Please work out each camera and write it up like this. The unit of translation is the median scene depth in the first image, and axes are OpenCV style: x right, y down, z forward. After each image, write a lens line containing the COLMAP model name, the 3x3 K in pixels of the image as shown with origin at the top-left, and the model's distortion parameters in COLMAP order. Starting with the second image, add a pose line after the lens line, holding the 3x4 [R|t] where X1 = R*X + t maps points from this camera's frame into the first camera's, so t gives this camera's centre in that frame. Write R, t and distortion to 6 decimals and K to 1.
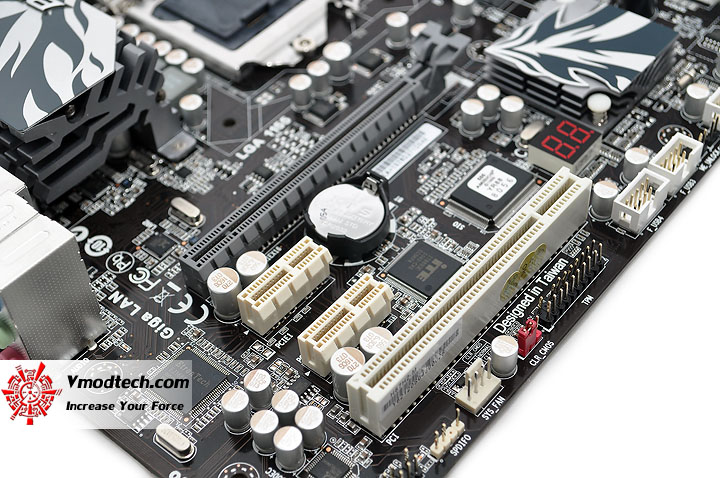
lens RADIAL K [[1115.9, 0, 360.0], [0, 1115.9, 239.0], [0, 0, 1]] dist [-0.014372, -0.078716]
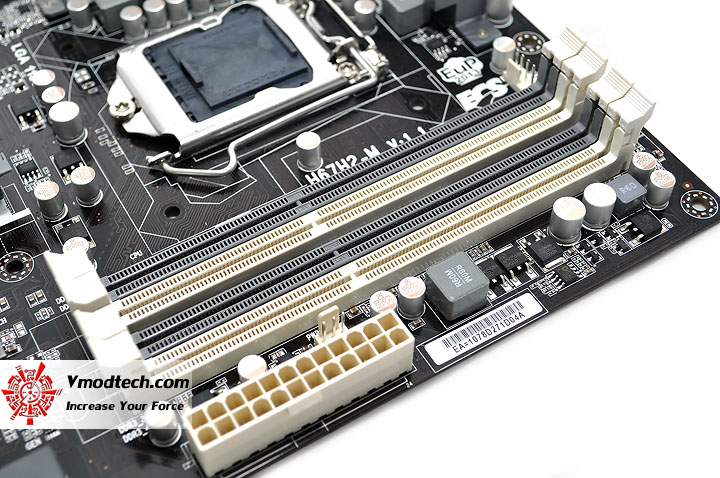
lens RADIAL K [[1066.4, 0, 360.2], [0, 1066.4, 197.9], [0, 0, 1]] dist [-0.022098, -0.021391]
pose [[-0.325027, 0.753595, -0.571359, 0.486312], [-0.677936, 0.235566, 0.696356, -0.998375], [0.659364, 0.613680, 0.434324, 0.912997]]
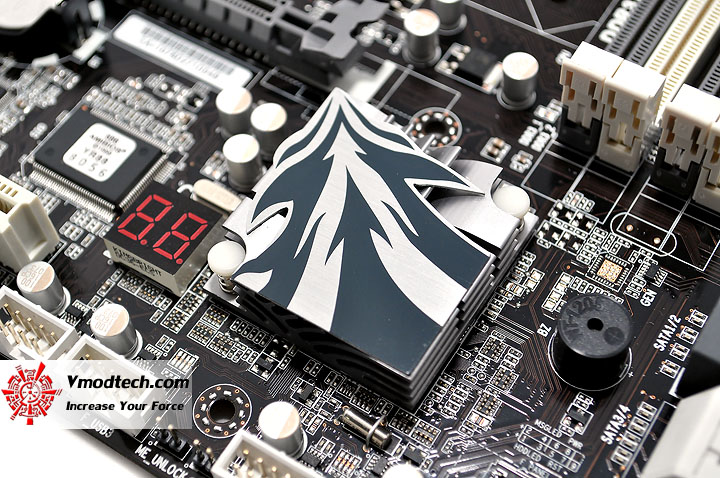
lens RADIAL K [[1191.8, 0, 360.0], [0, 1191.8, 239.0], [0, 0, 1]] dist [0.009086, -0.010978]
pose [[0.128763, 0.856123, -0.500473, 0.539003], [-0.699334, 0.436208, 0.566263, -0.540284], [0.703102, 0.277084, 0.654883, 0.649808]]
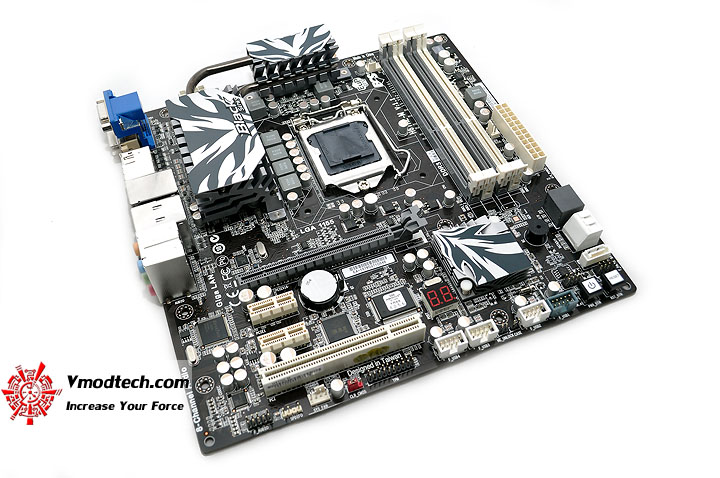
lens RADIAL K [[682.6, 0, 360.0], [0, 682.6, 239.0], [0, 0, 1]] dist [-0.073074, -0.002502]
pose [[0.877753, 0.408469, -0.250407, 0.321074], [-0.373017, 0.910615, 0.177874, -0.340779], [0.300680, -0.062724, 0.951660, -0.164907]]
